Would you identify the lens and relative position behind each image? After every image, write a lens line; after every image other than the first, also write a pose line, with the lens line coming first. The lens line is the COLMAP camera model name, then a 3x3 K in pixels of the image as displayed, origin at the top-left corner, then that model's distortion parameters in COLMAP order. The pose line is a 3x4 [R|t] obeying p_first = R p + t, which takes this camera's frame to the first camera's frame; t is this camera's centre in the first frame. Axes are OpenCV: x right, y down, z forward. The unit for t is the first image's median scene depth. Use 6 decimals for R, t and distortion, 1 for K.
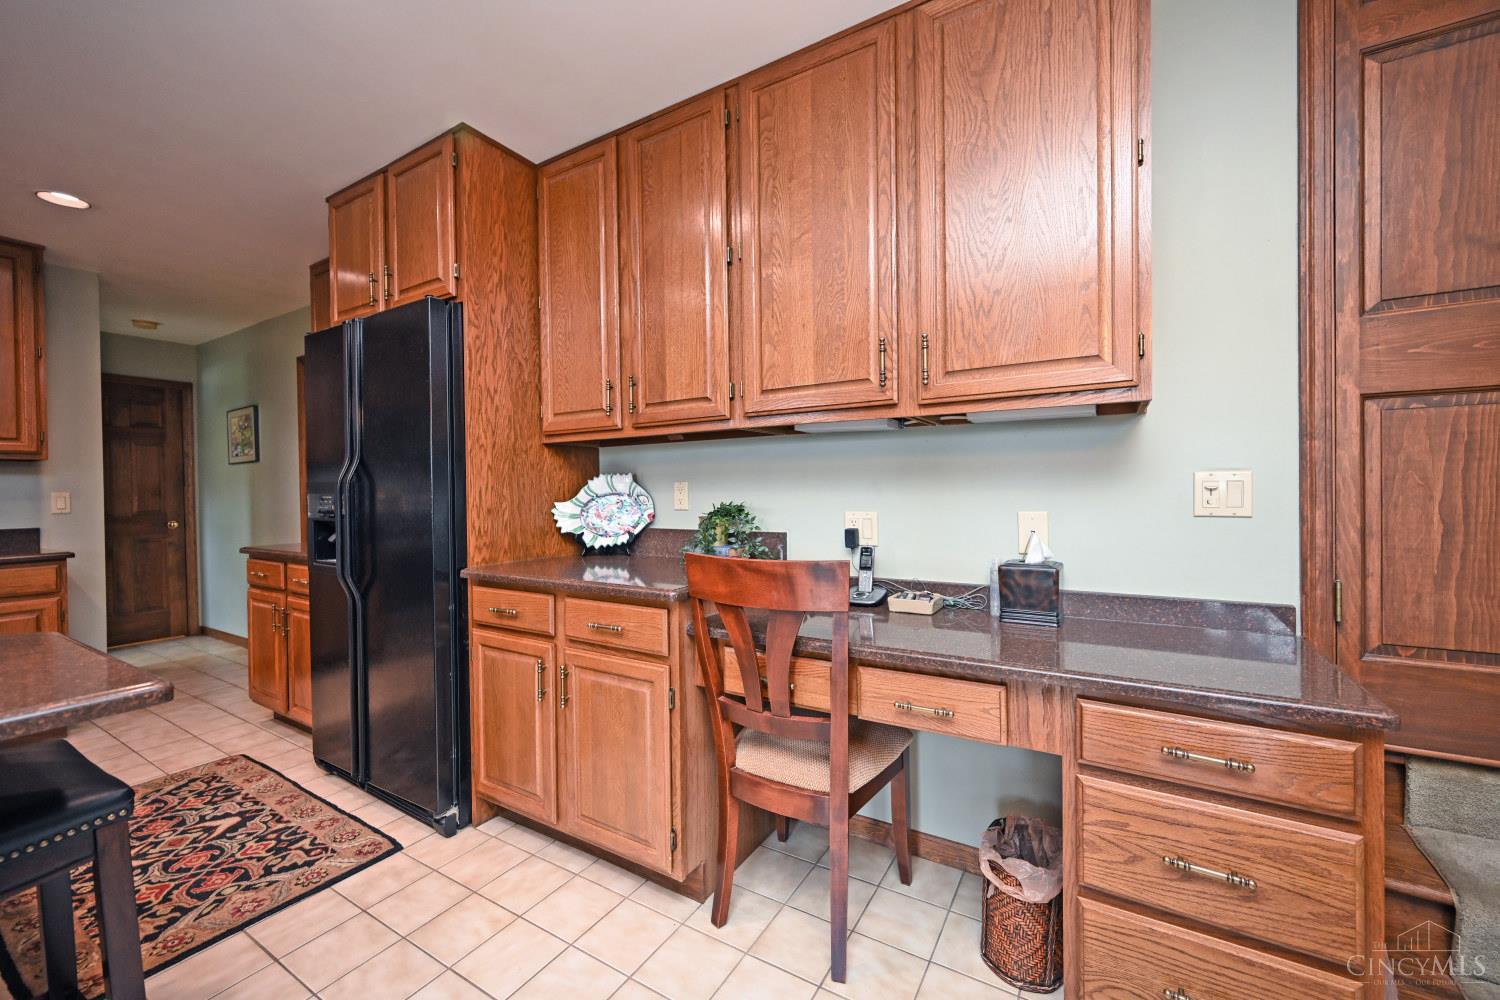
lens RADIAL K [[594.3, 0, 746.8], [0, 594.3, 493.4], [0, 0, 1]] dist [0.001060, 0.000807]
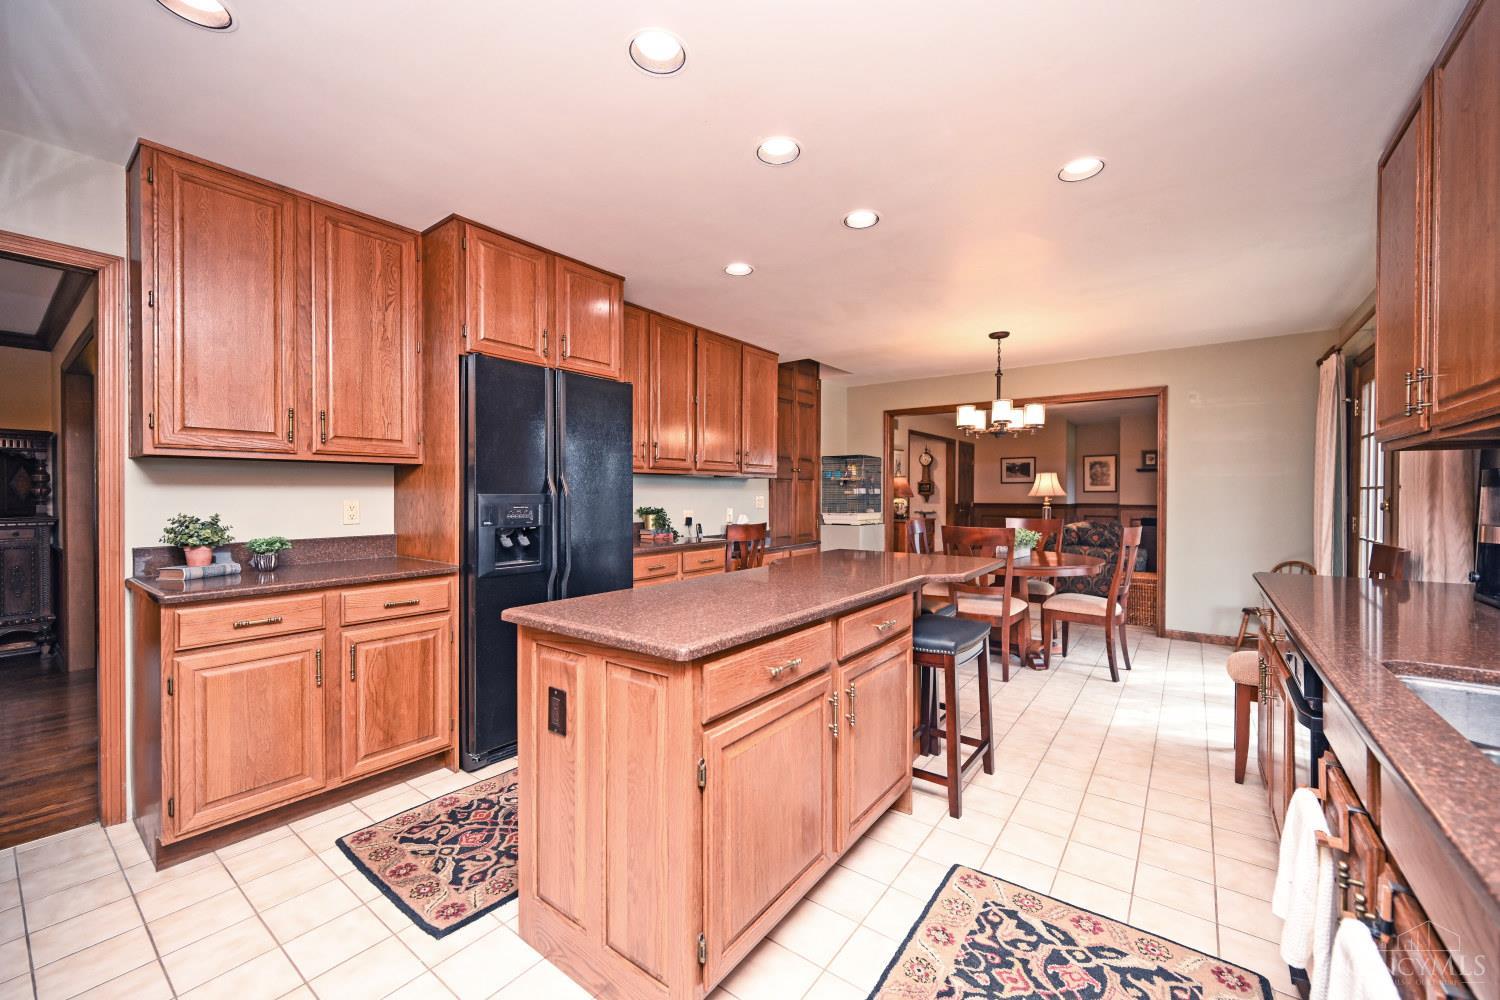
lens RADIAL K [[594.3, 0, 748.8], [0, 594.3, 499.4], [0, 0, 1]] dist [0.001060, 0.000807]
pose [[0.091323, 0.005529, 0.995806, -1.822583], [0.009331, 0.999936, -0.006407, 0.004433], [-0.995778, 0.009877, 0.091266, 0.449937]]
